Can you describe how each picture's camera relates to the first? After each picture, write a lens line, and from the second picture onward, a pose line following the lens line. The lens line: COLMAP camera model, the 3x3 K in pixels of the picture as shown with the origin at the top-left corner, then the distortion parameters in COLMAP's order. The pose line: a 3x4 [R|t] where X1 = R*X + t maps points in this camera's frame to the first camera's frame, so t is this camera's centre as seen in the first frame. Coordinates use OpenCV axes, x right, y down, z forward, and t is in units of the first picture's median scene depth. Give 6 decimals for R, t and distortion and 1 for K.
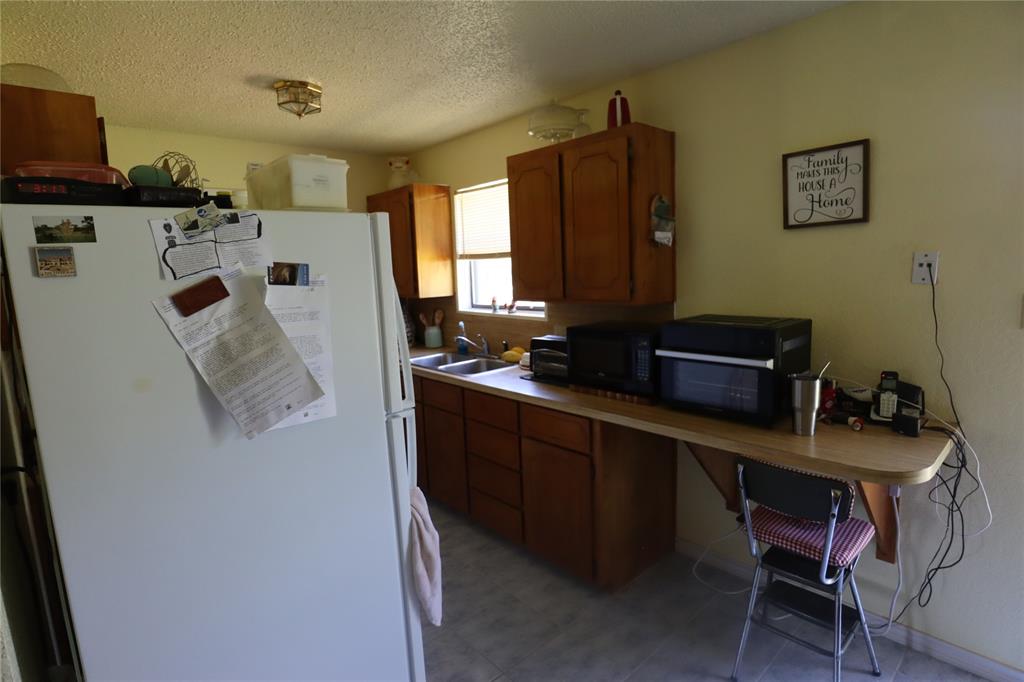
lens RADIAL K [[520.7, 0, 515.0], [0, 520.7, 335.1], [0, 0, 1]] dist [-0.046341, 0.019963]
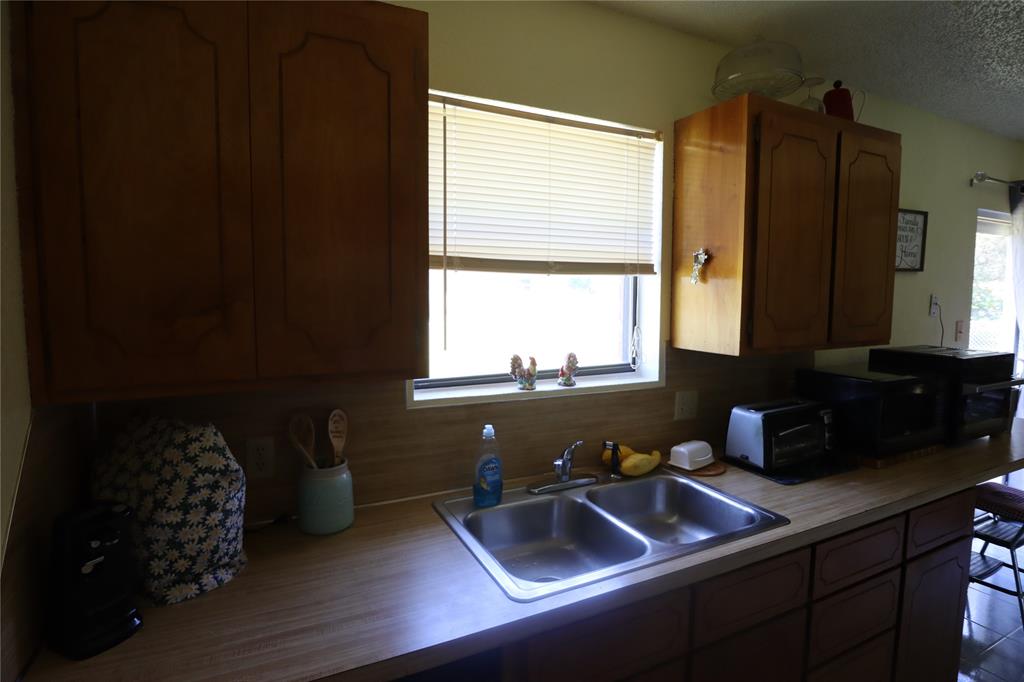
lens RADIAL K [[520.7, 0, 515.0], [0, 520.7, 335.1], [0, 0, 1]] dist [-0.046341, 0.019963]
pose [[0.274401, -0.030795, 0.961122, -0.689698], [0.113906, 0.993491, -0.000688, -0.131437], [-0.954845, 0.109666, 0.276123, 1.256345]]
